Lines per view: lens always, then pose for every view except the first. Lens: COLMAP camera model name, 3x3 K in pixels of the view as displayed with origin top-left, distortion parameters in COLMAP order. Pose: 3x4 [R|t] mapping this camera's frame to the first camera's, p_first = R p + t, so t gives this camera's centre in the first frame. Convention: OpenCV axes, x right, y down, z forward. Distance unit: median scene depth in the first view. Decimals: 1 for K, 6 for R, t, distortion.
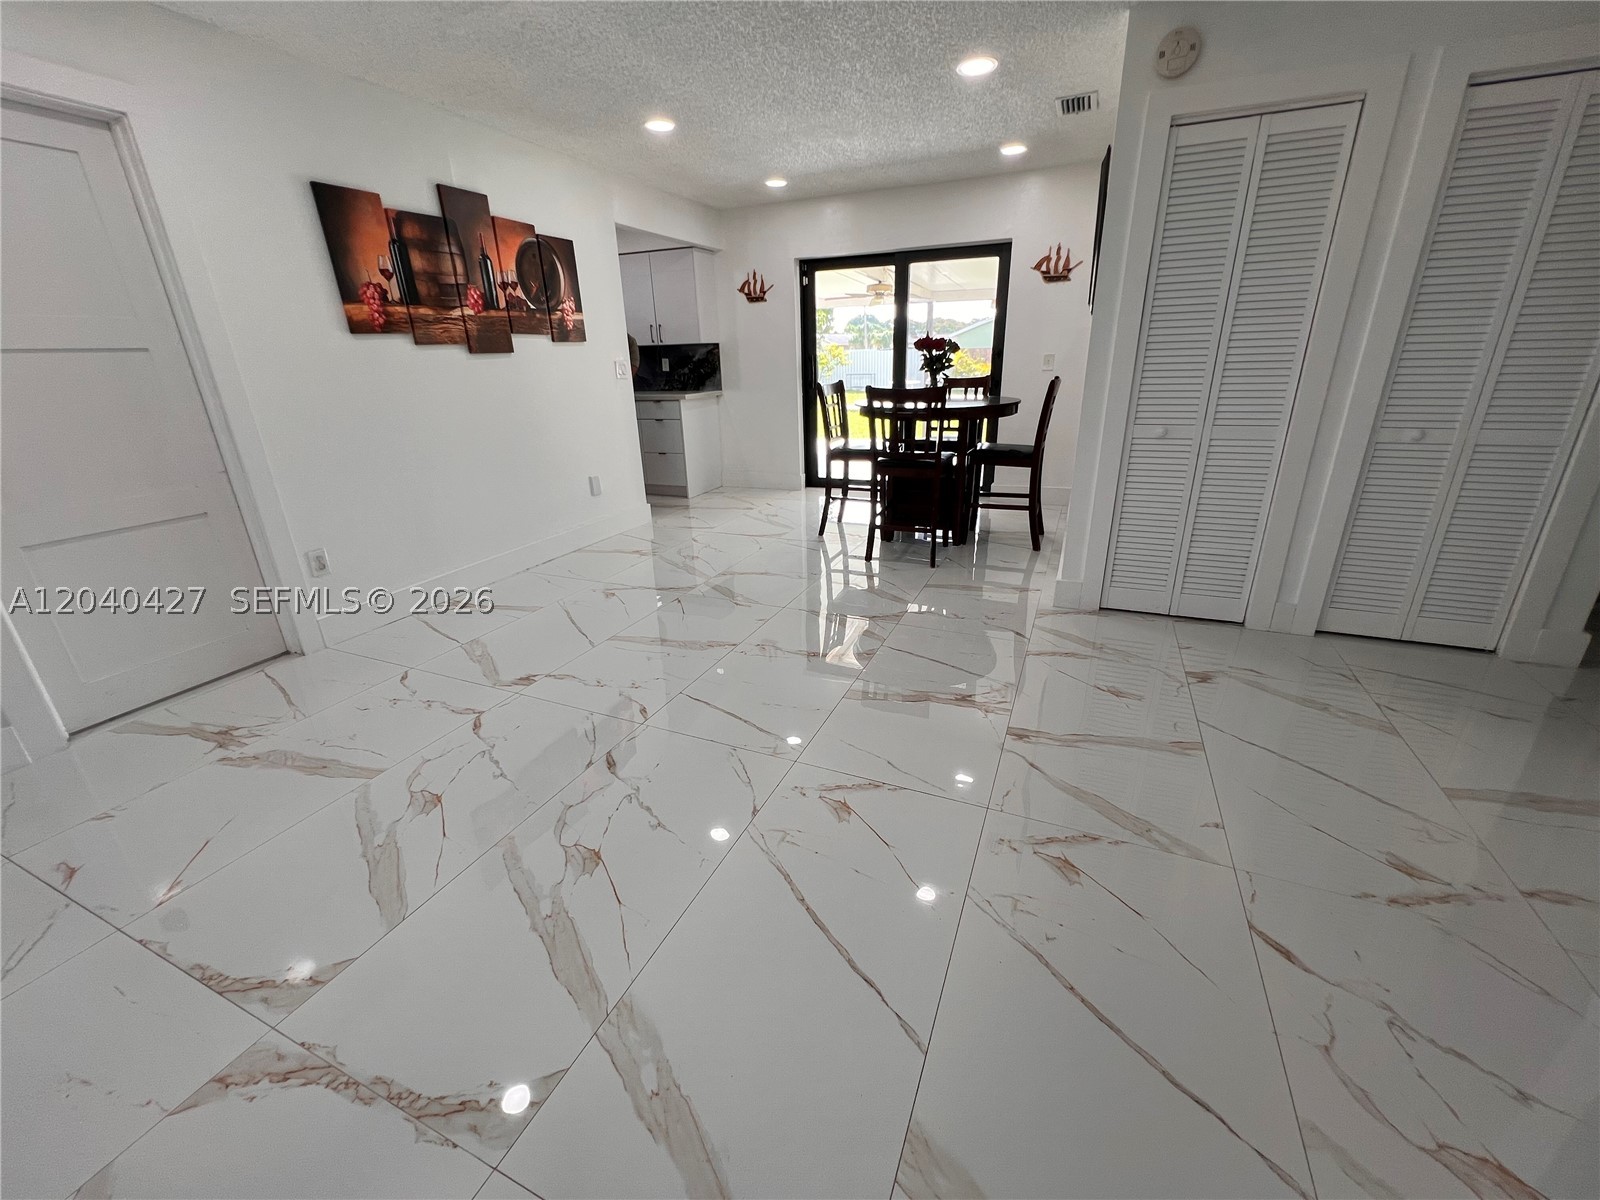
lens RADIAL K [[645.0, 0, 798.0], [0, 645.0, 591.6], [0, 0, 1]] dist [-0.000654, 0.000313]
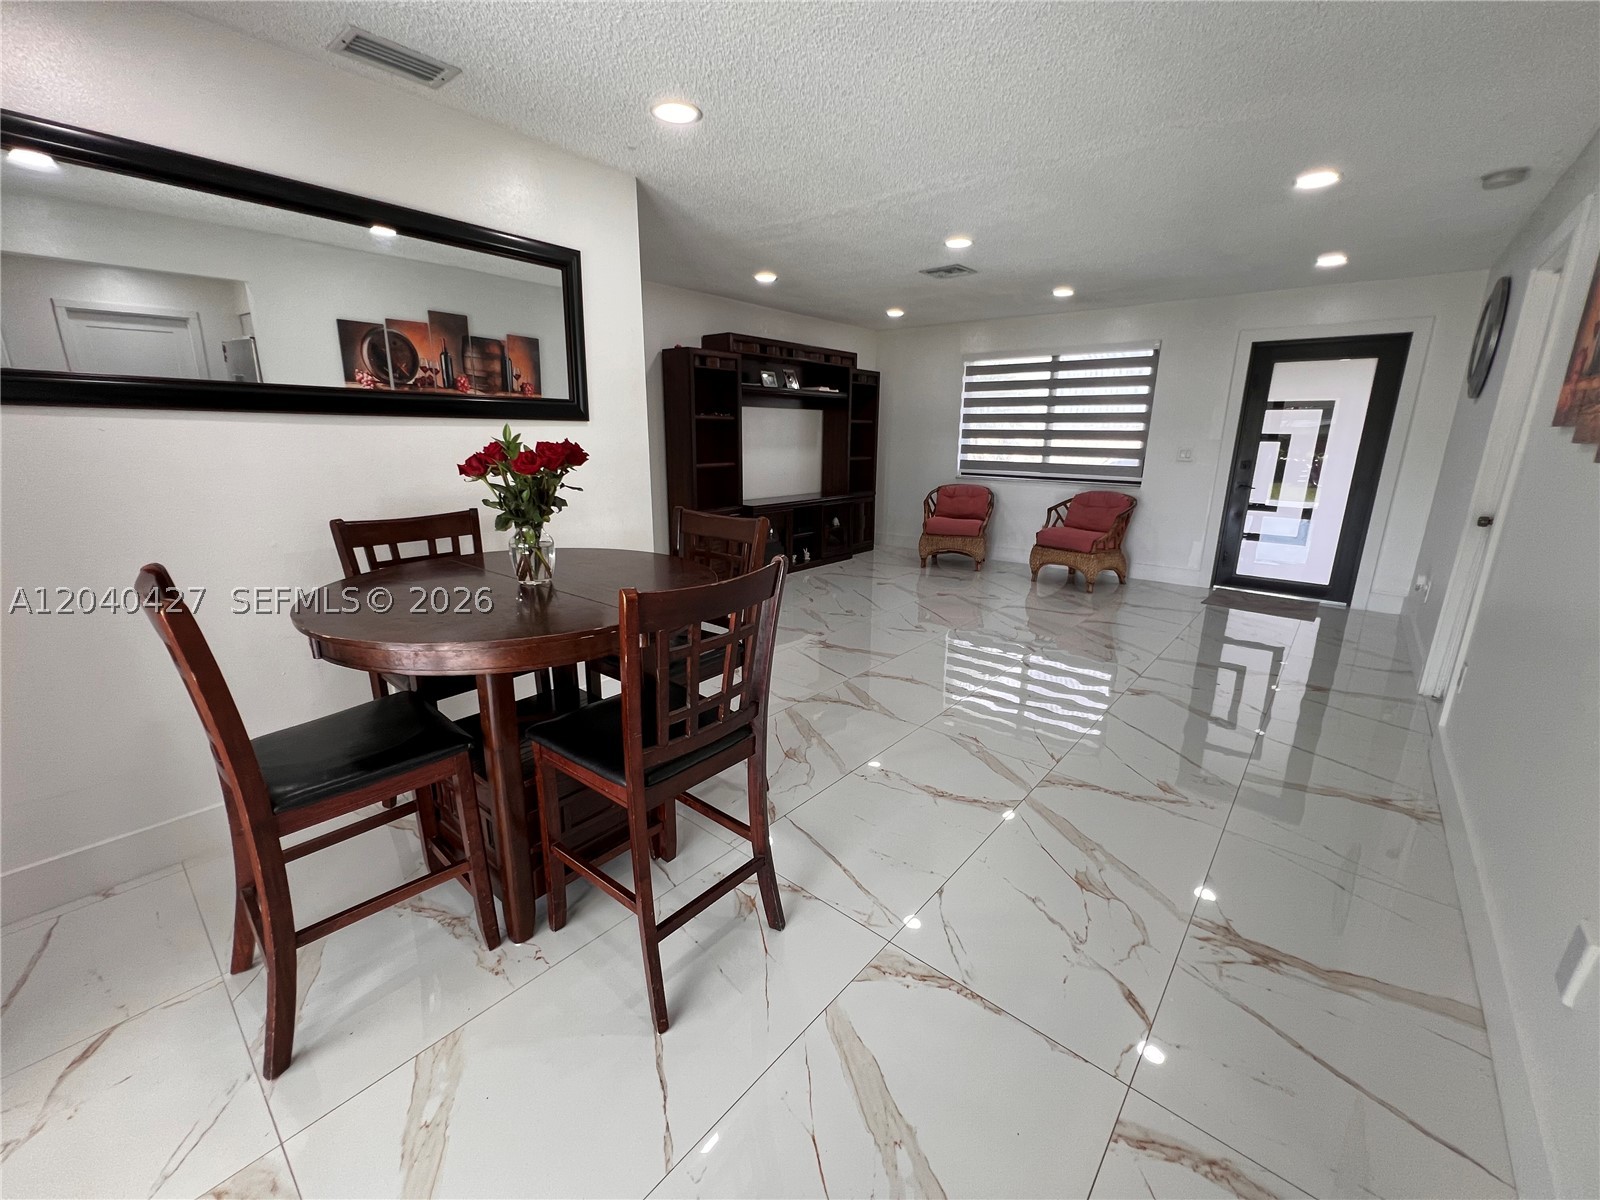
lens RADIAL K [[645.0, 0, 798.0], [0, 645.0, 591.6], [0, 0, 1]] dist [-0.000654, 0.000313]
pose [[-0.955984, -0.052830, 0.288623, -0.109704], [0.119069, 0.829179, 0.546155, -0.669019], [-0.268174, 0.556481, -0.786392, 1.707038]]
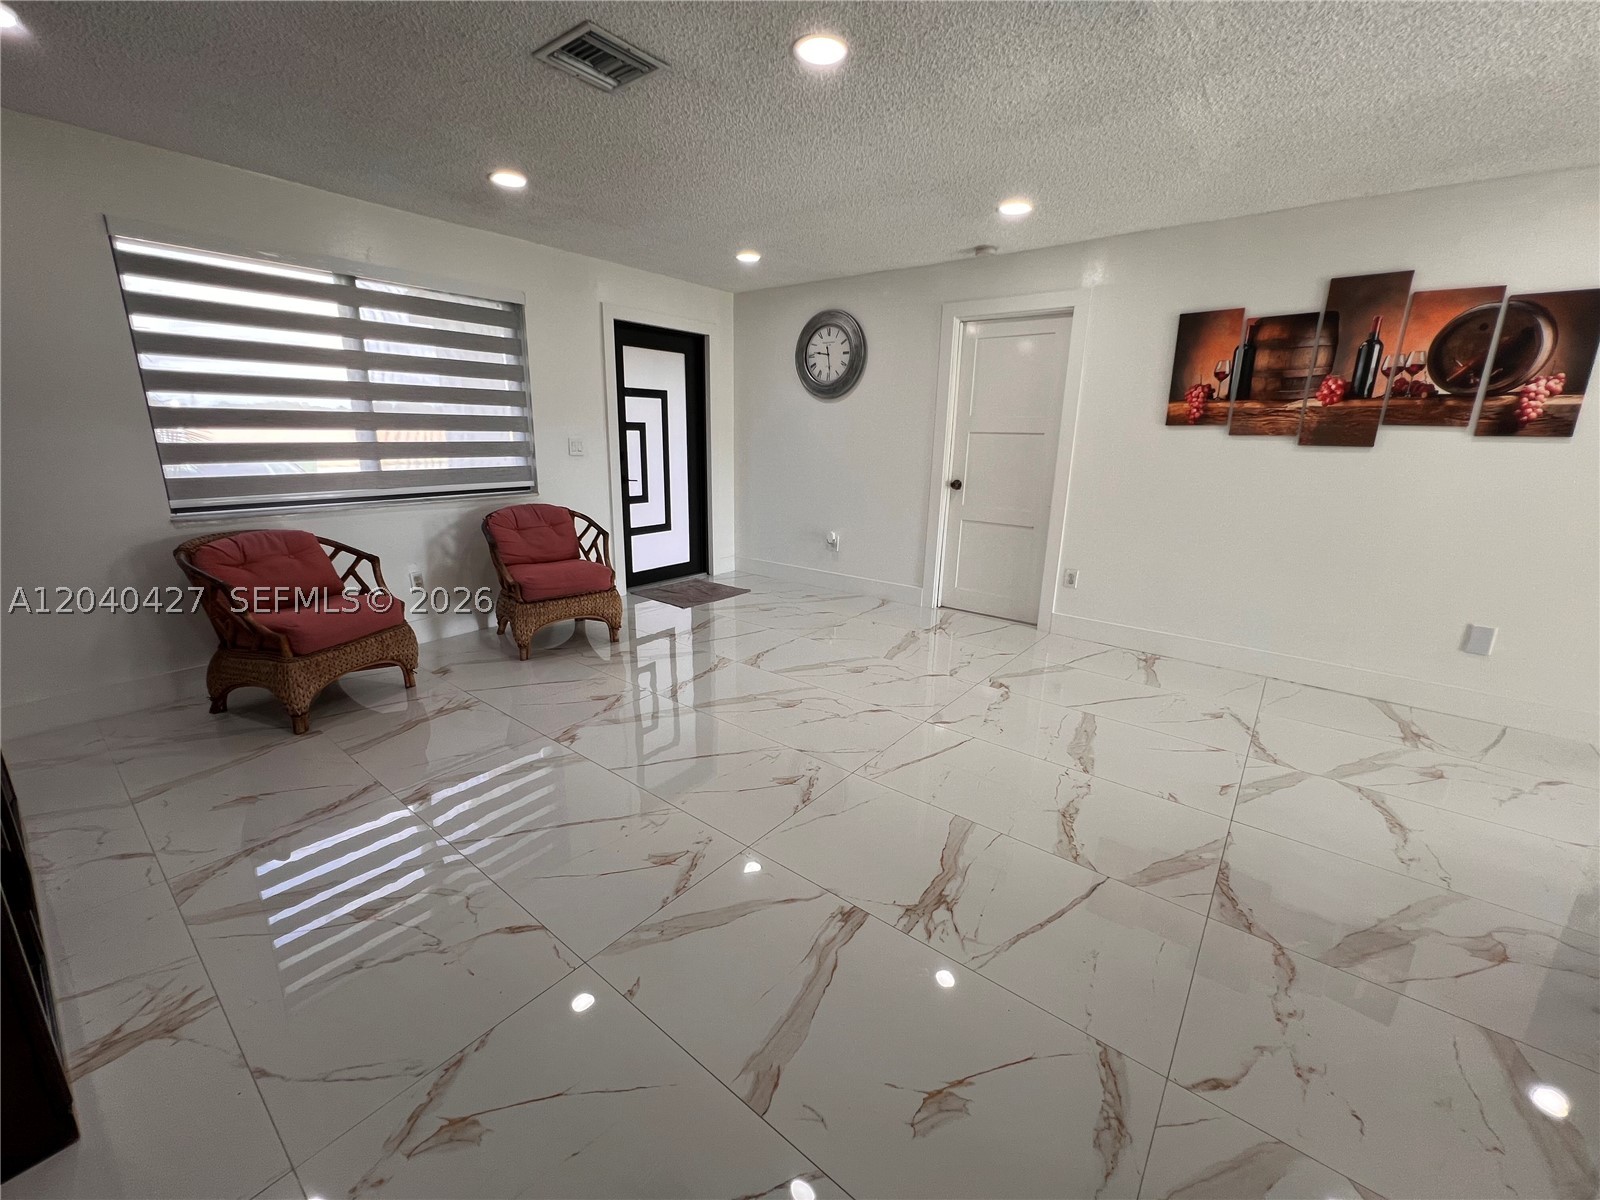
lens RADIAL K [[645.0, 0, 798.0], [0, 645.0, 591.6], [0, 0, 1]] dist [-0.000654, 0.000313]
pose [[-0.254811, 0.256768, -0.932277, 0.690051], [-0.348303, 0.875018, 0.336196, -0.264569], [0.902084, 0.410382, -0.133531, 0.597538]]
